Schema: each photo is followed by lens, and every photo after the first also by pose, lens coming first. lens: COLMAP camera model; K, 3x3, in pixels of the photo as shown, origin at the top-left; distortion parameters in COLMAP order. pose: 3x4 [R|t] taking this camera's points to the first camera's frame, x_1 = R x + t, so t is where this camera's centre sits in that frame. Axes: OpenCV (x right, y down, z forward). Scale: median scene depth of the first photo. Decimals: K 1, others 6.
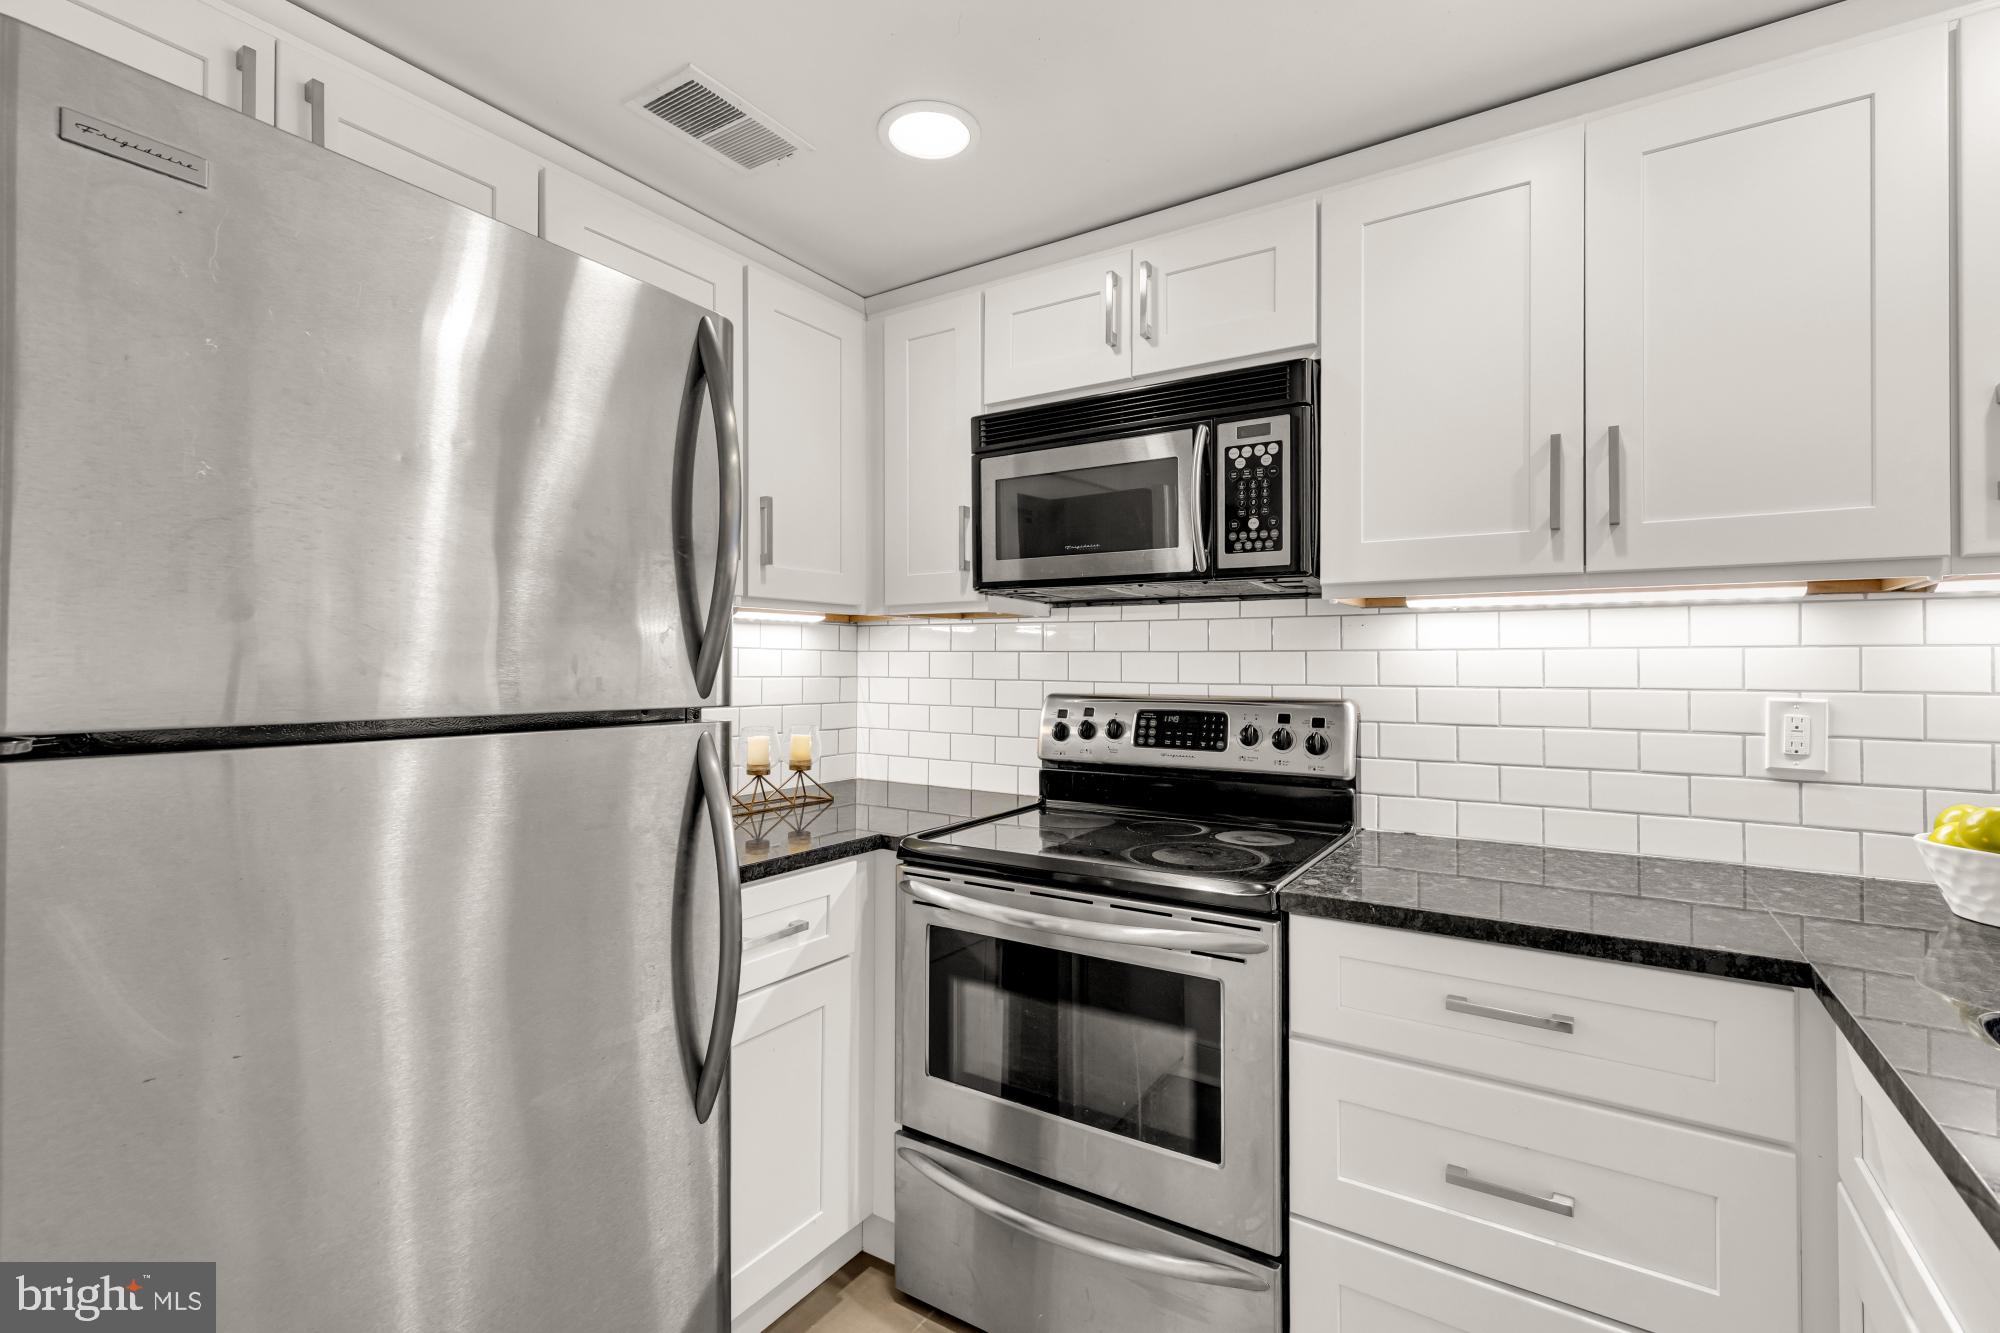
lens RADIAL K [[903.4, 0, 1000.9], [0, 903.4, 656.3], [0, 0, 1]] dist [0.009747, -0.001175]
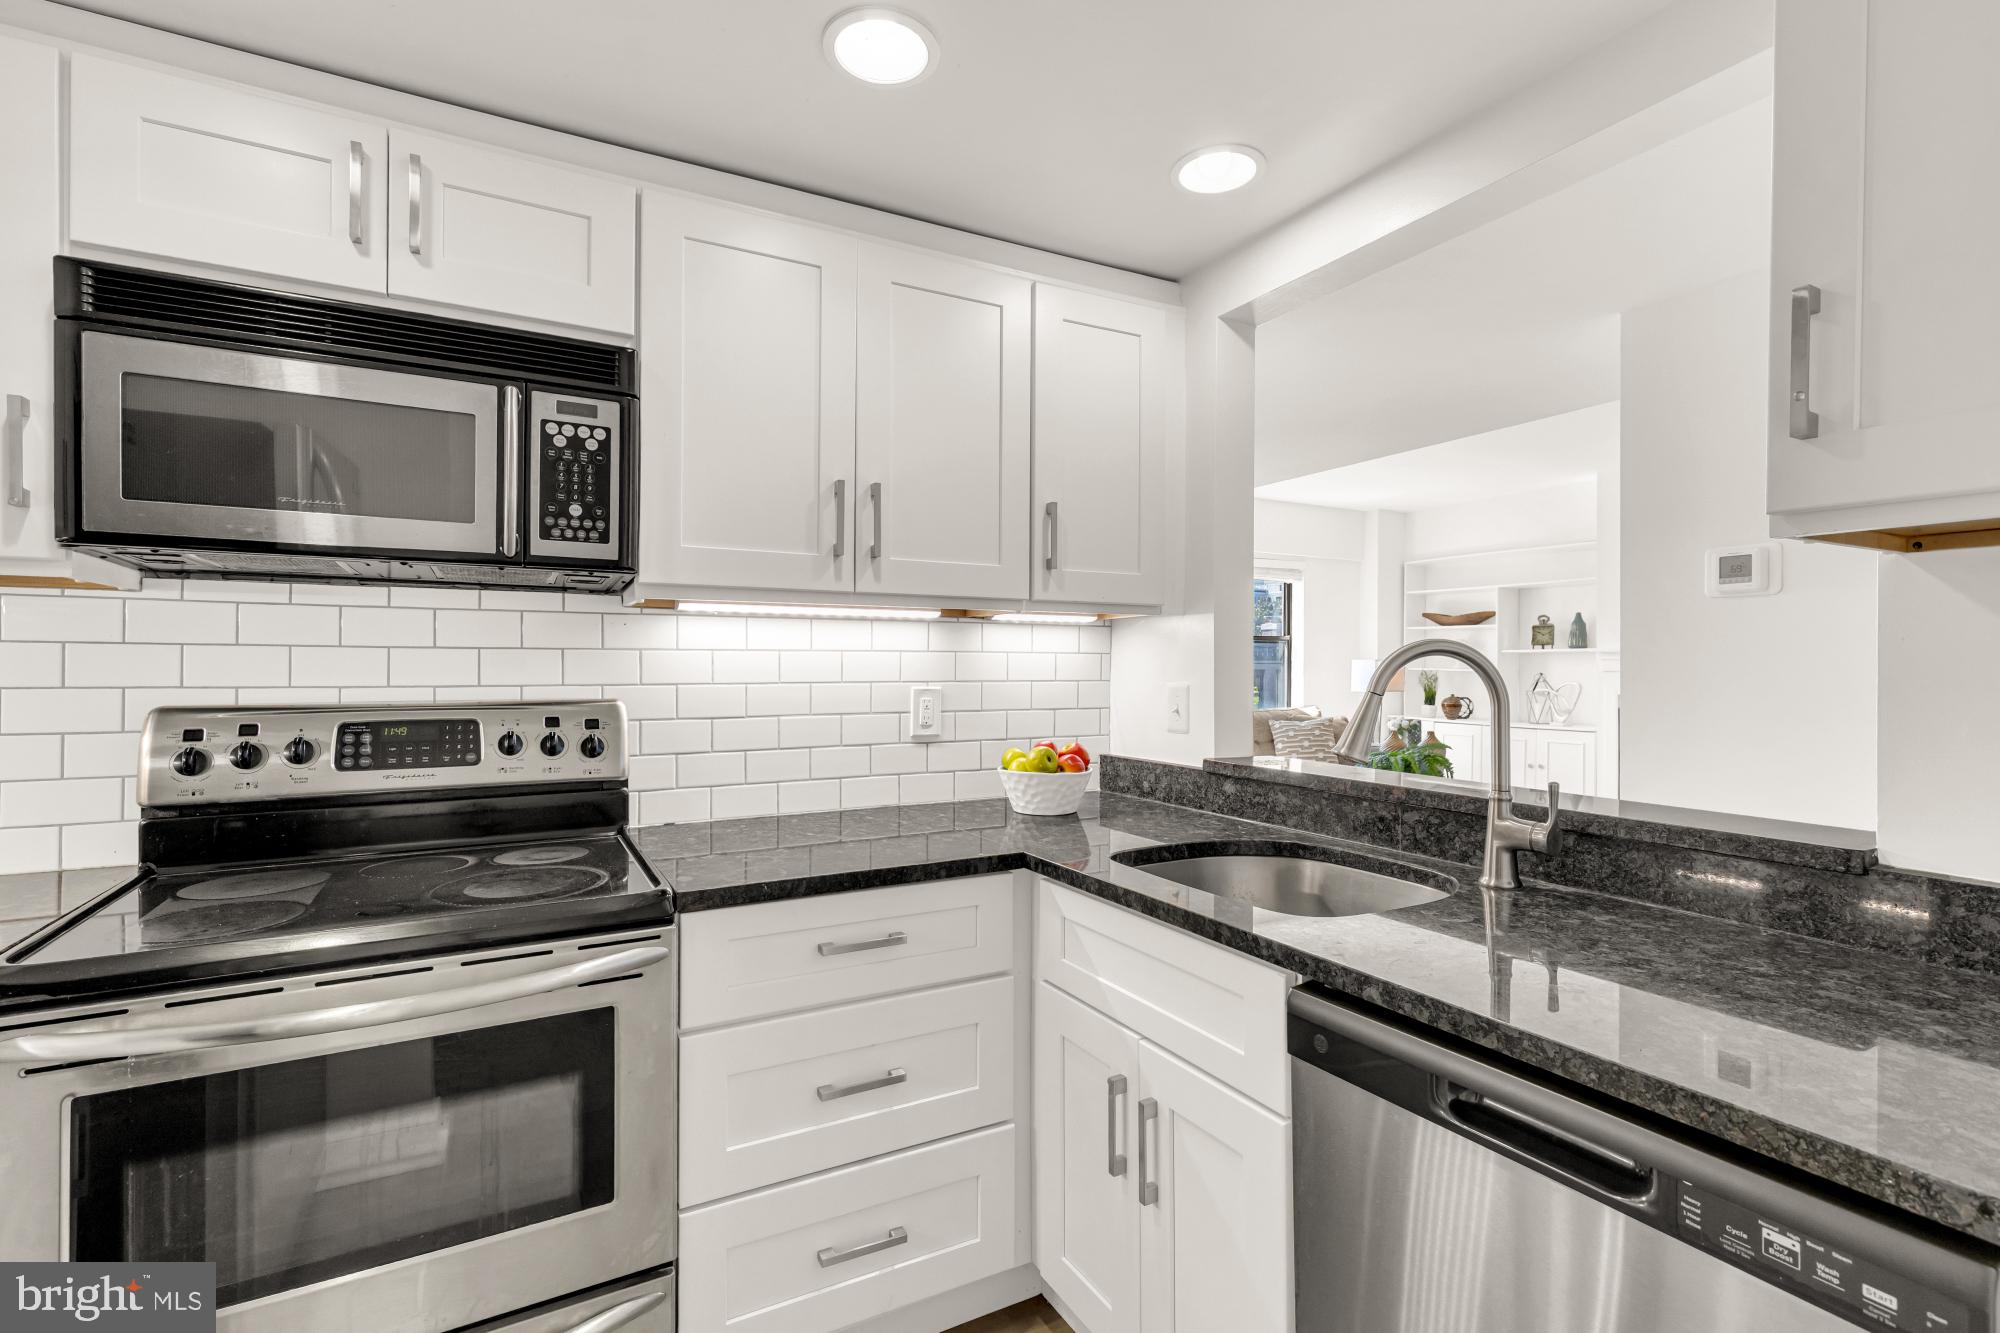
lens RADIAL K [[907.1, 0, 1001.6], [0, 907.1, 663.8], [0, 0, 1]] dist [0.007460, -0.001512]
pose [[0.471009, -0.000336, 0.882128, -0.320326], [-0.010008, 0.999934, 0.005724, -0.000650], [-0.882071, -0.011525, 0.470975, 0.175856]]
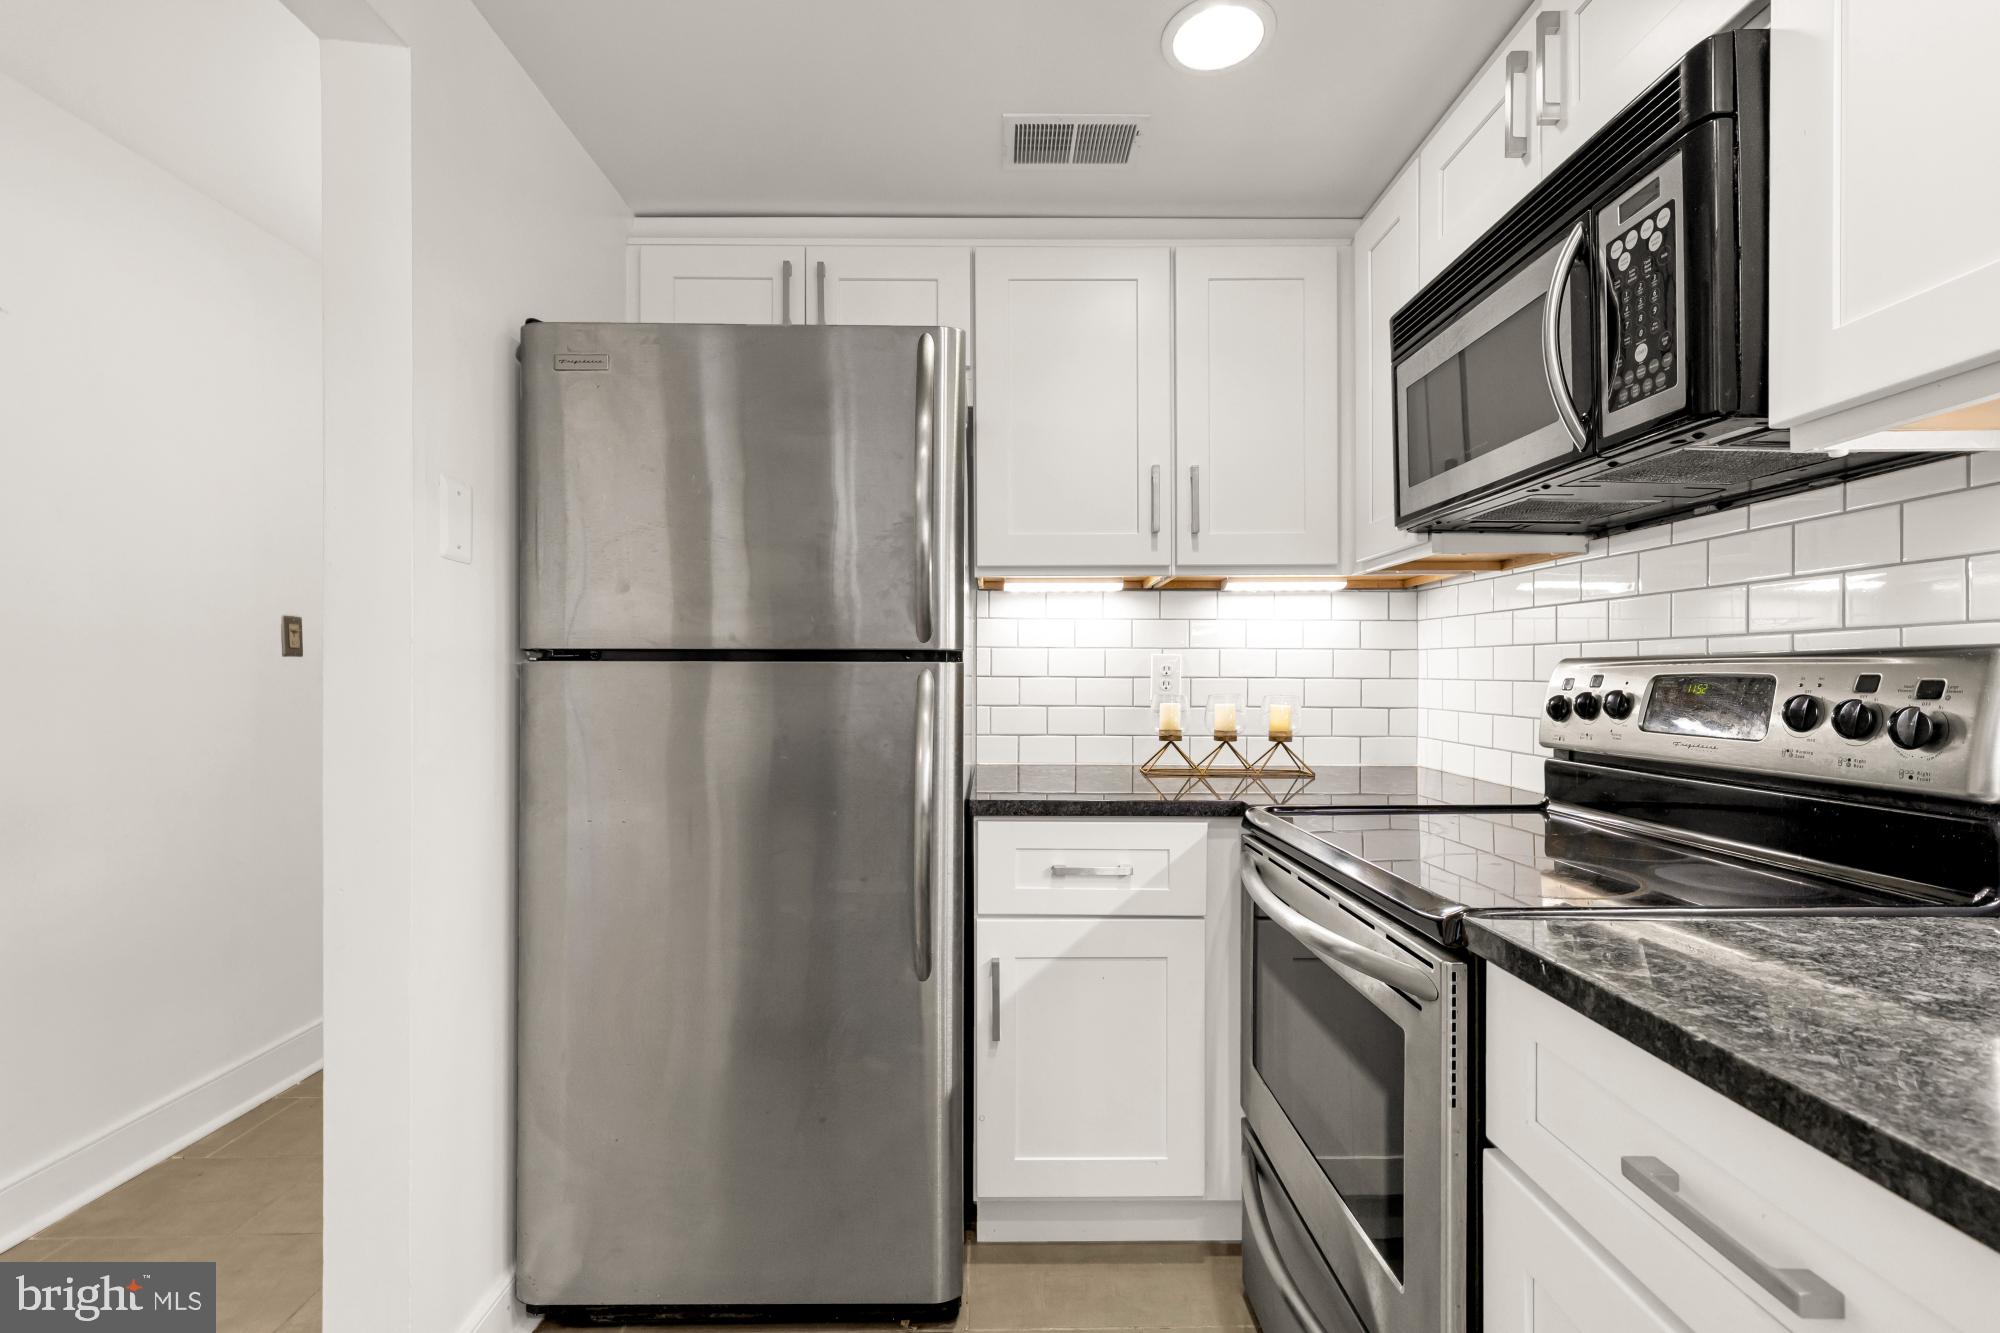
lens RADIAL K [[892.2, 0, 994.2], [0, 892.2, 678.7], [0, 0, 1]] dist [0.001975, -0.000076]
pose [[0.547087, 0.000214, -0.837076, 0.528331], [0.010618, 0.999918, 0.007195, 0.062696], [0.837009, -0.012825, 0.547040, 0.289757]]
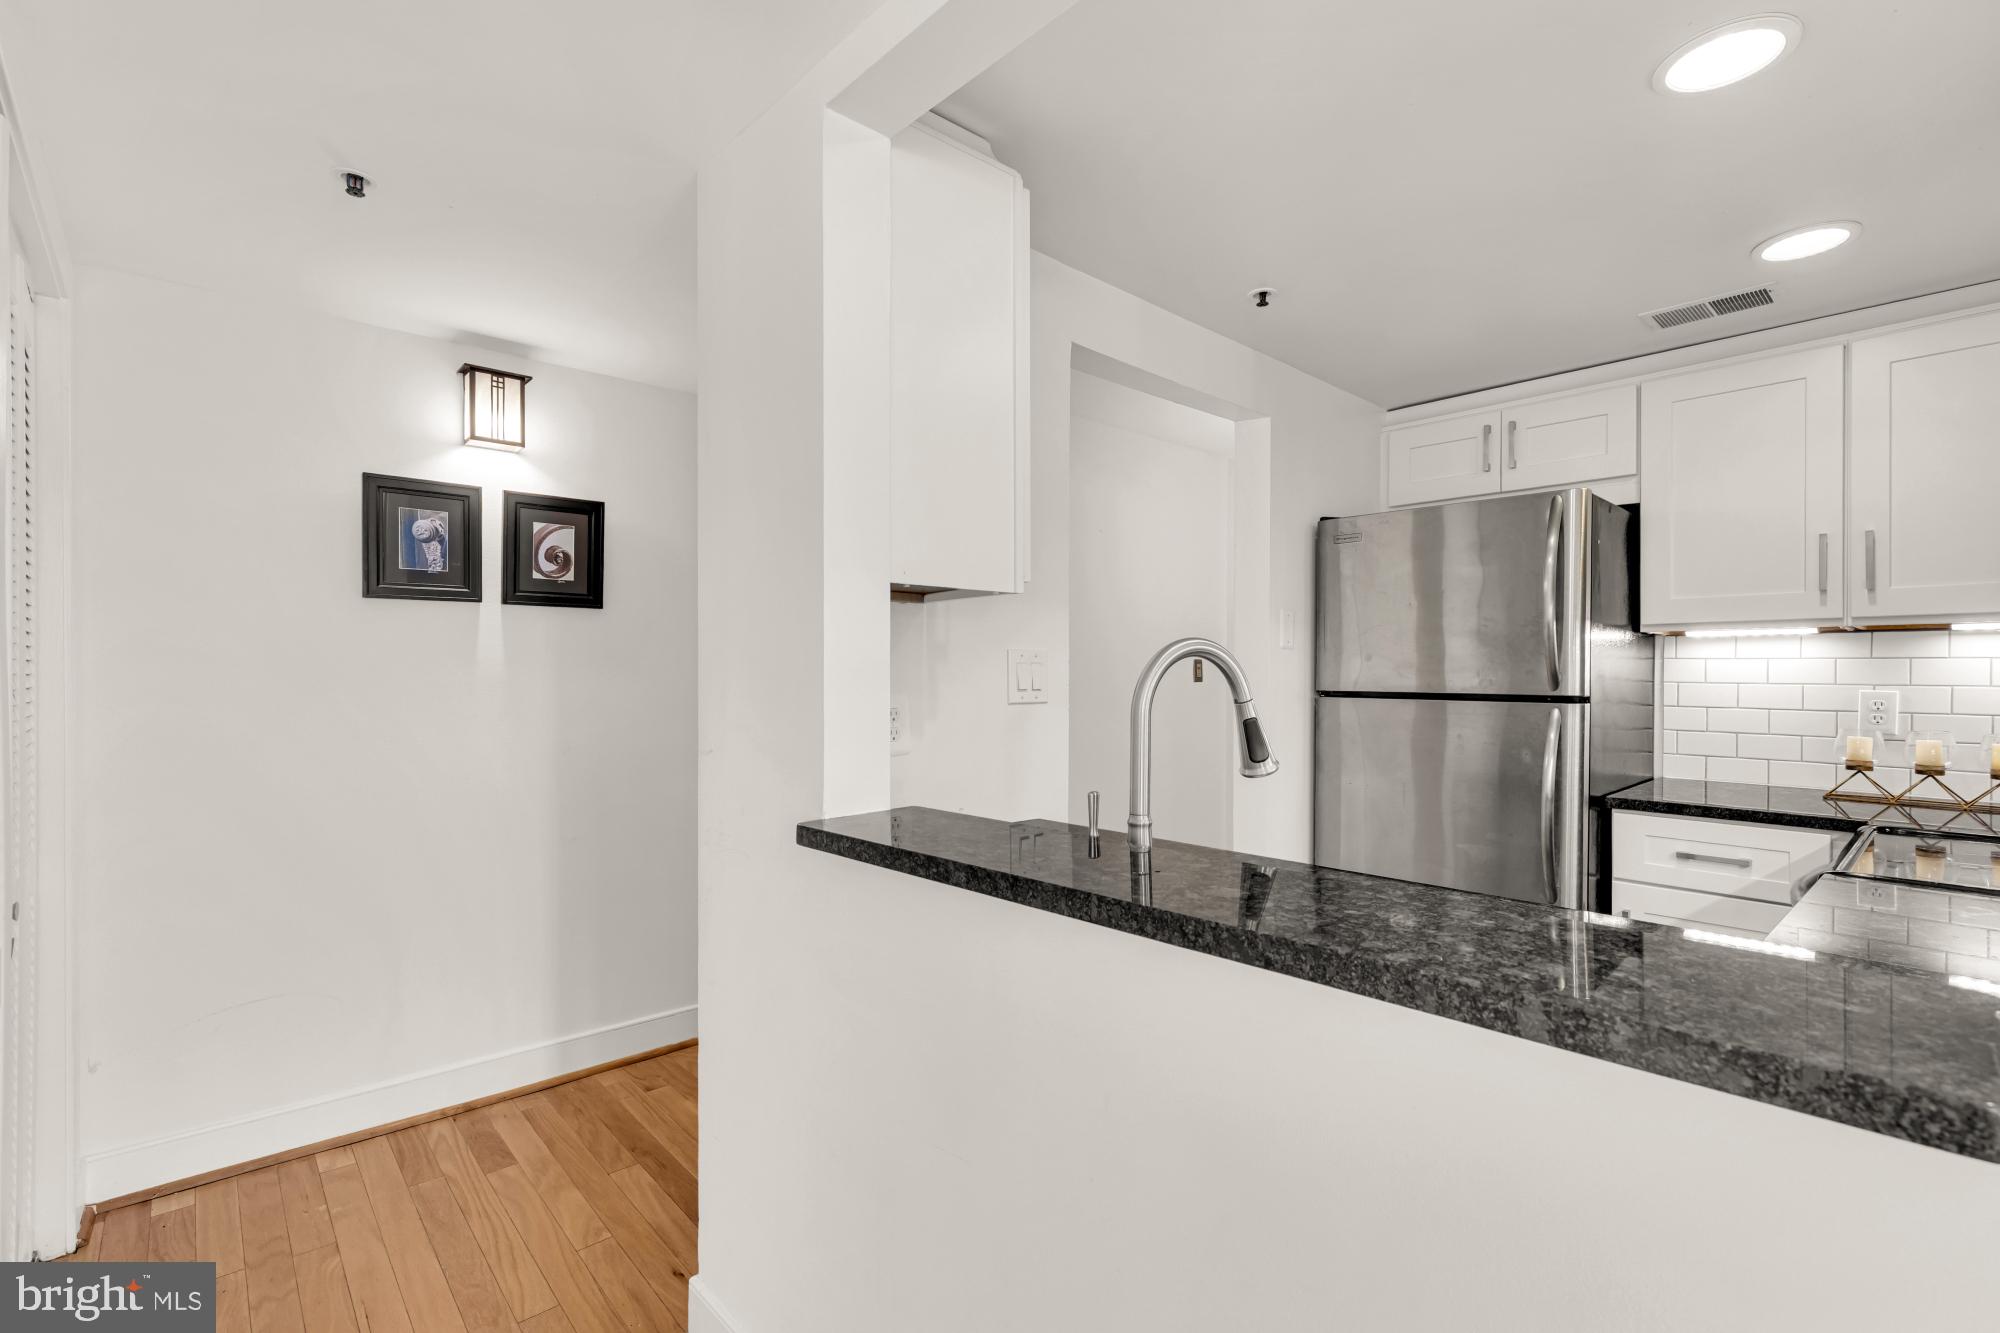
lens RADIAL K [[892.2, 0, 994.2], [0, 892.2, 678.7], [0, 0, 1]] dist [0.001975, -0.000076]
pose [[-0.262511, 0.004445, -0.964919, 1.322287], [0.009192, 0.999956, 0.002105, 0.002977], [0.964885, -0.008317, -0.262540, 0.236007]]
